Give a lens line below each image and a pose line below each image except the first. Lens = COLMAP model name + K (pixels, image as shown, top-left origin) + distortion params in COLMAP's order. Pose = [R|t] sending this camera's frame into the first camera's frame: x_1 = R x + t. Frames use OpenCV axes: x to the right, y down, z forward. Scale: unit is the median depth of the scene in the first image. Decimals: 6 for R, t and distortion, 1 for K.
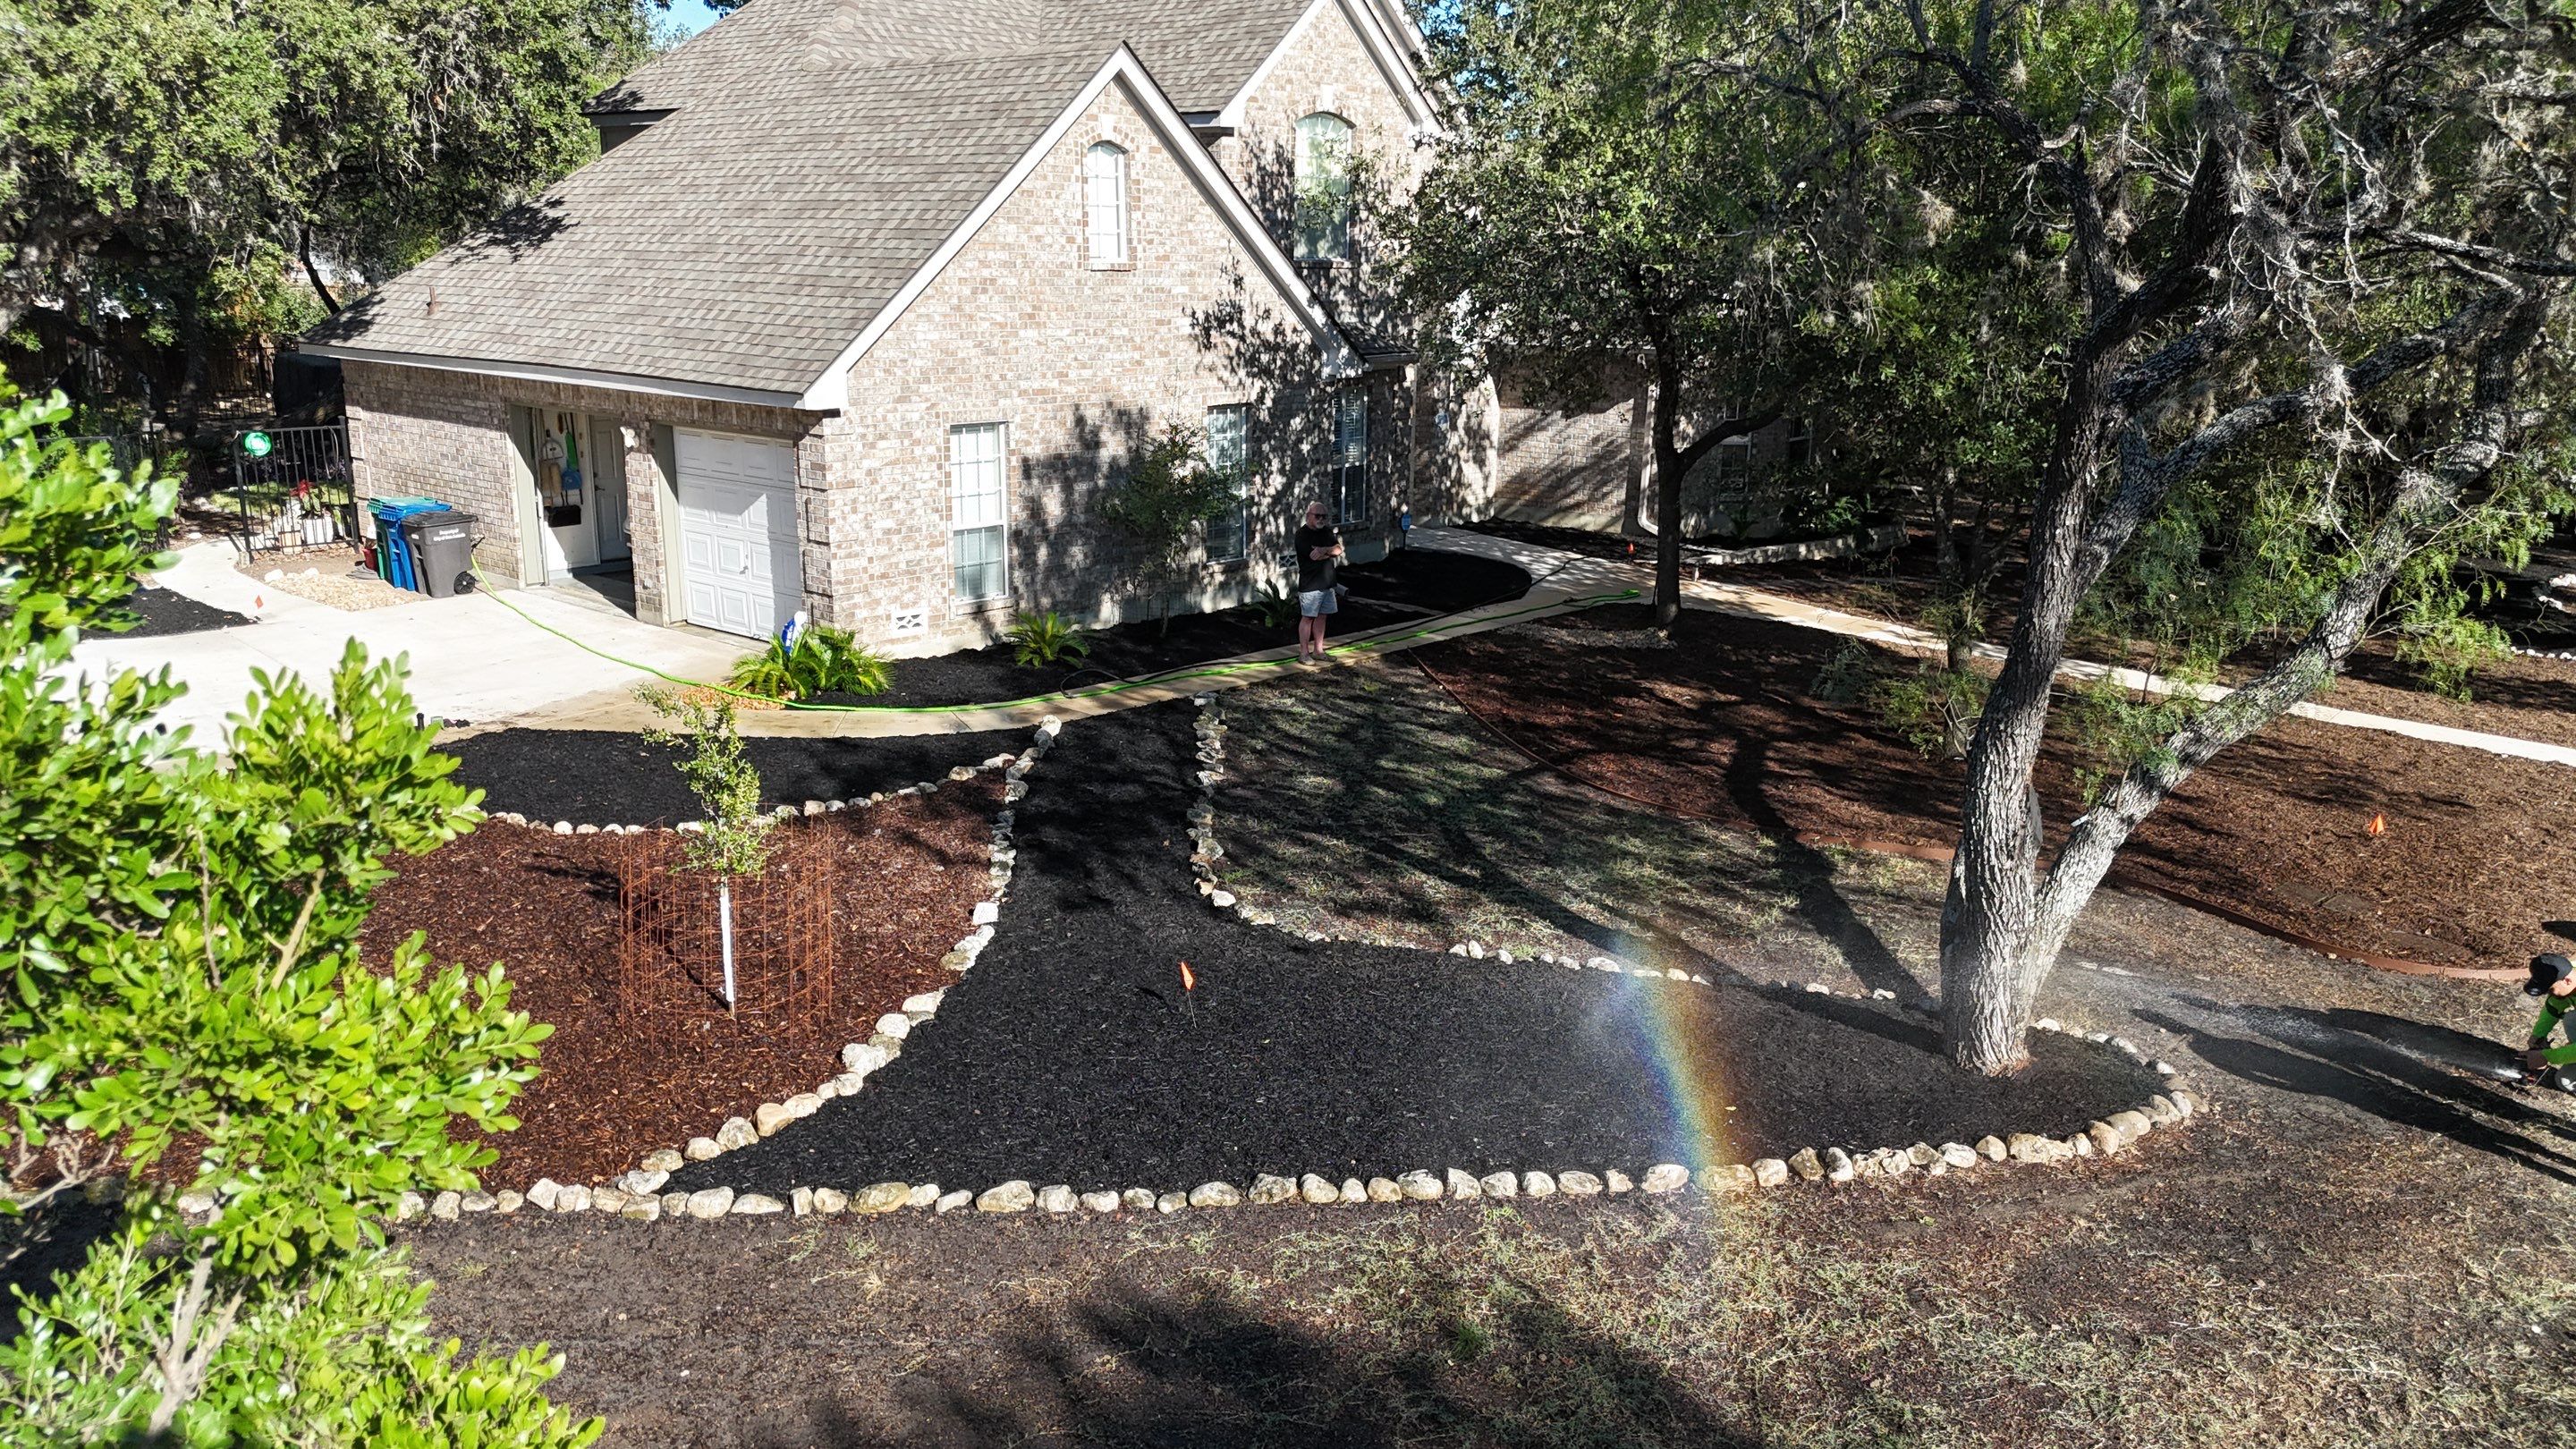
lens RADIAL K [[1878.5, 0, 1278.2], [0, 1878.5, 738.1], [0, 0, 1]] dist [0.067840, -0.057890]
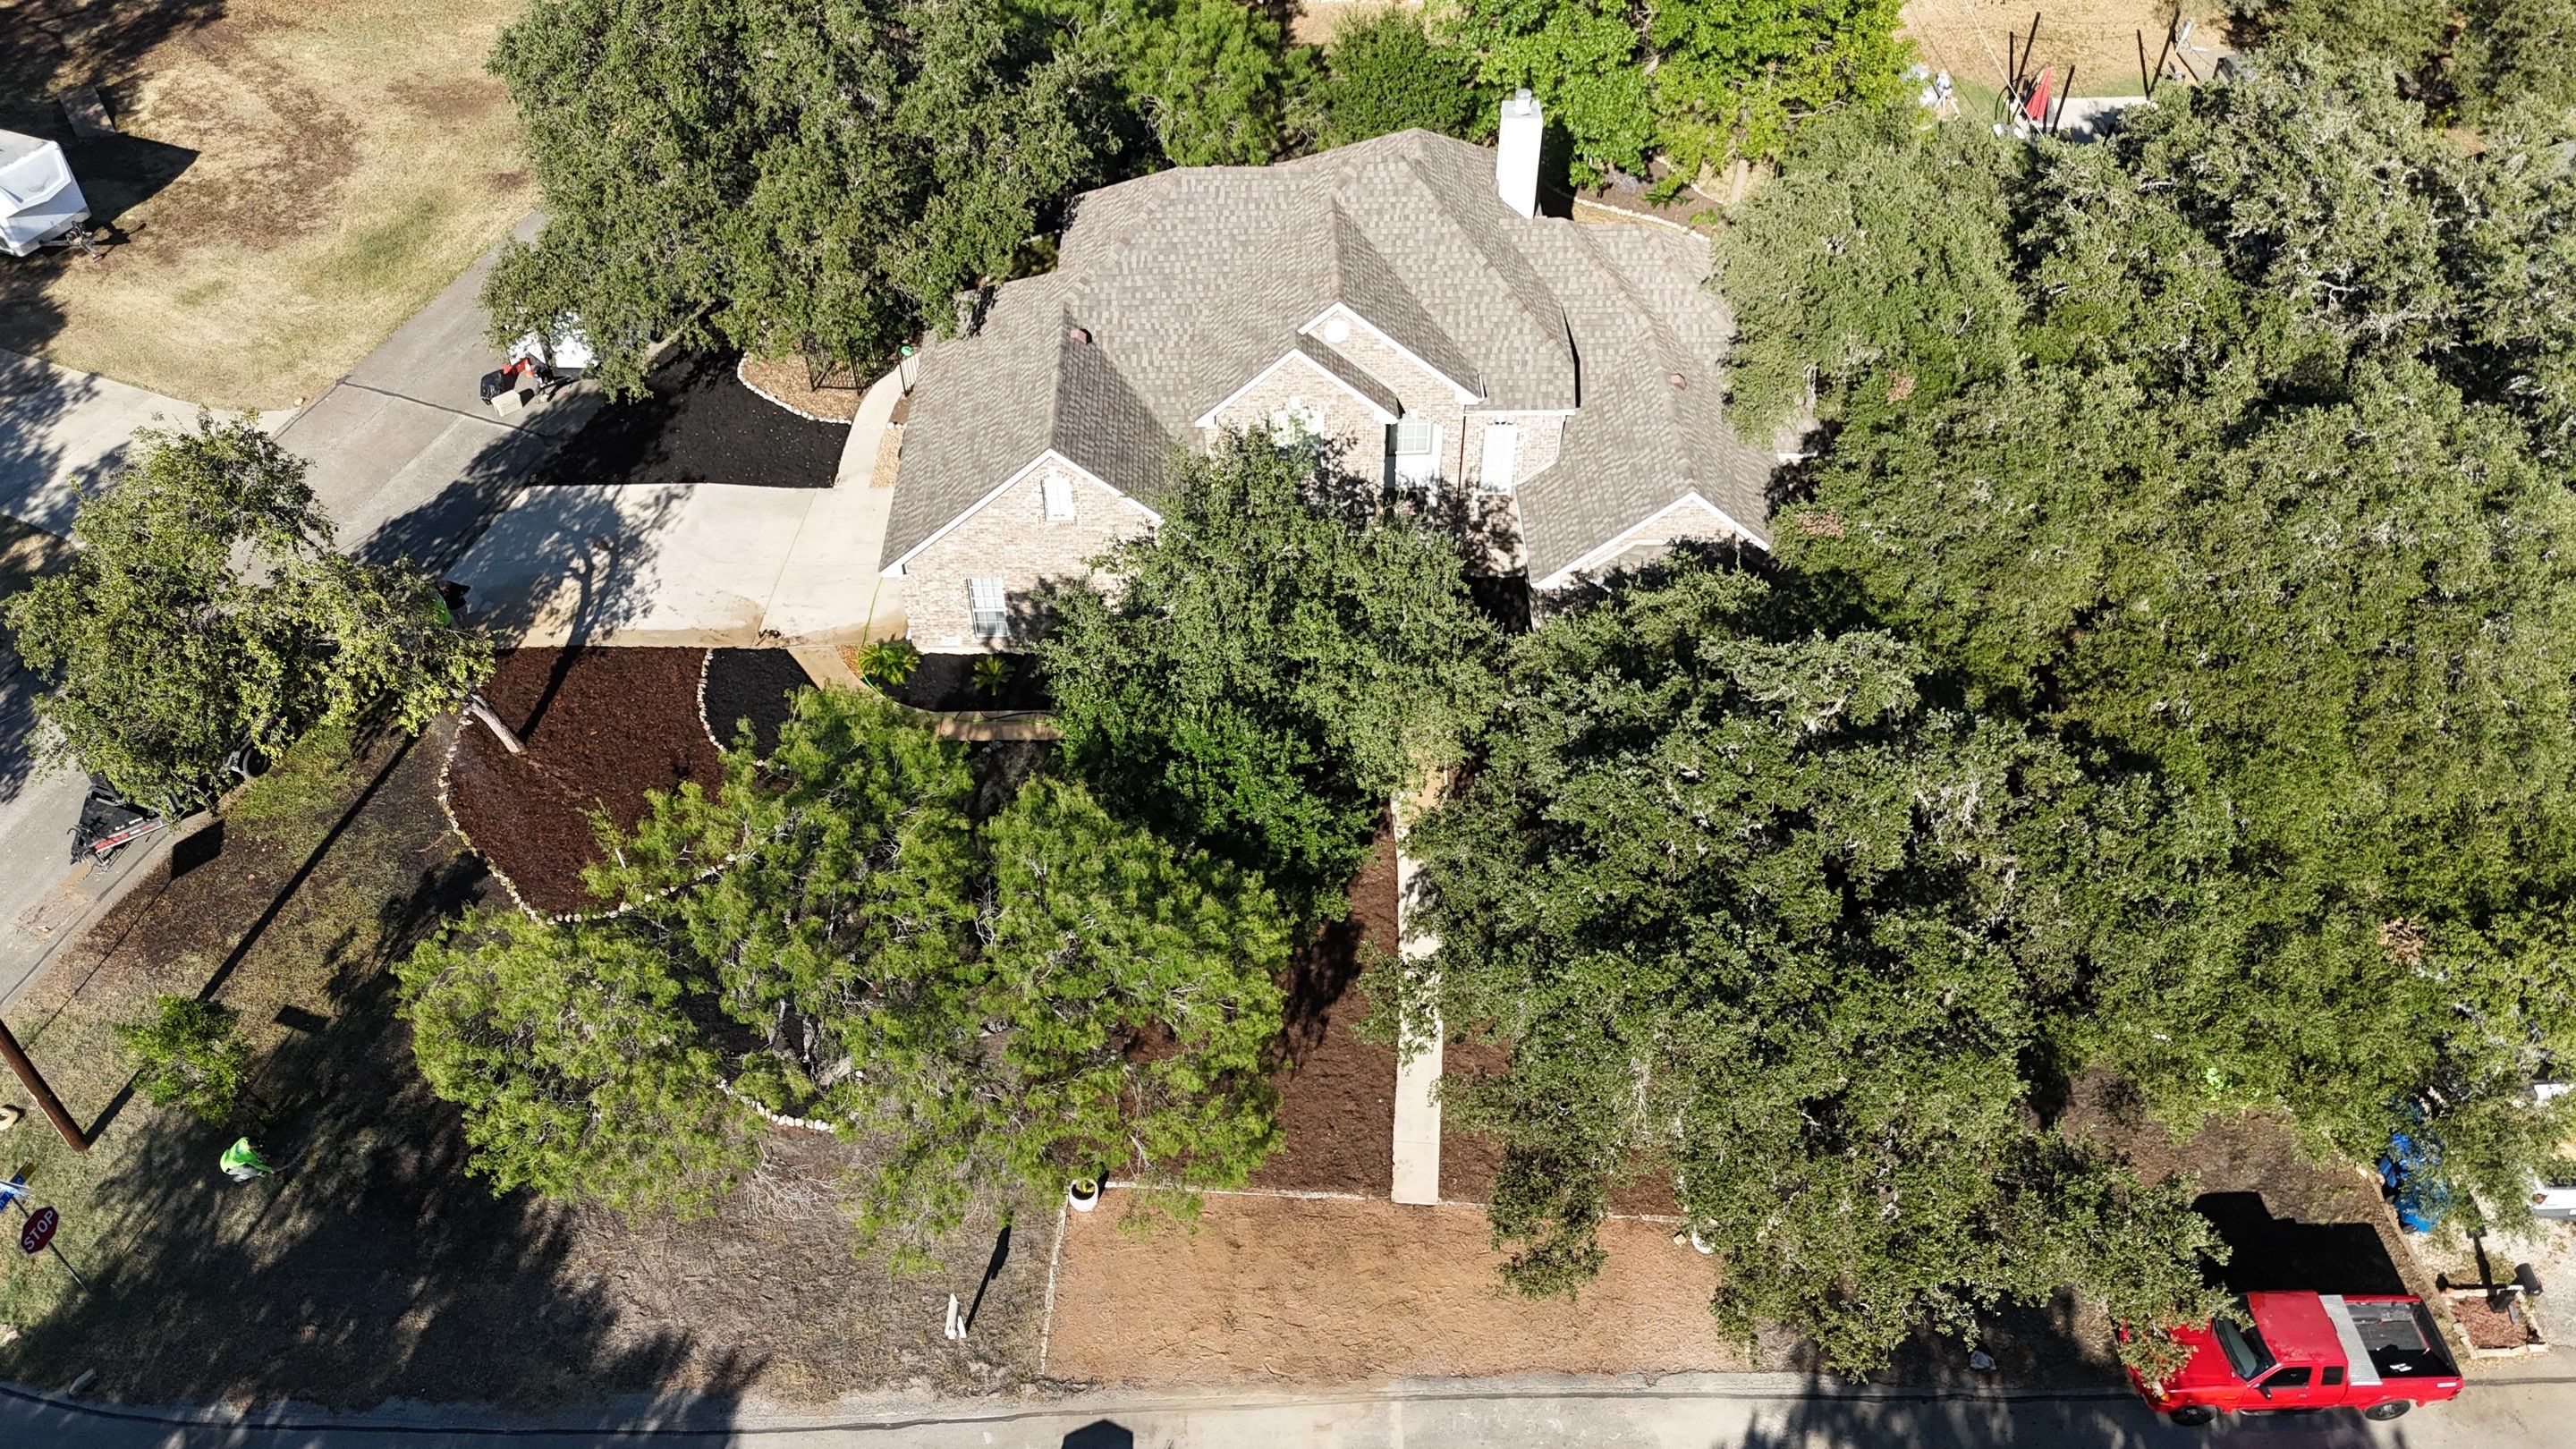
lens RADIAL K [[1878.5, 0, 1288.8], [0, 1878.5, 719.0], [0, 0, 1]] dist [0.067840, -0.057890]
pose [[0.683446, 0.507282, -0.524945, 1.683383], [-0.174420, 0.811749, 0.557351, -1.678106], [0.708857, -0.289359, 0.643267, -0.273829]]
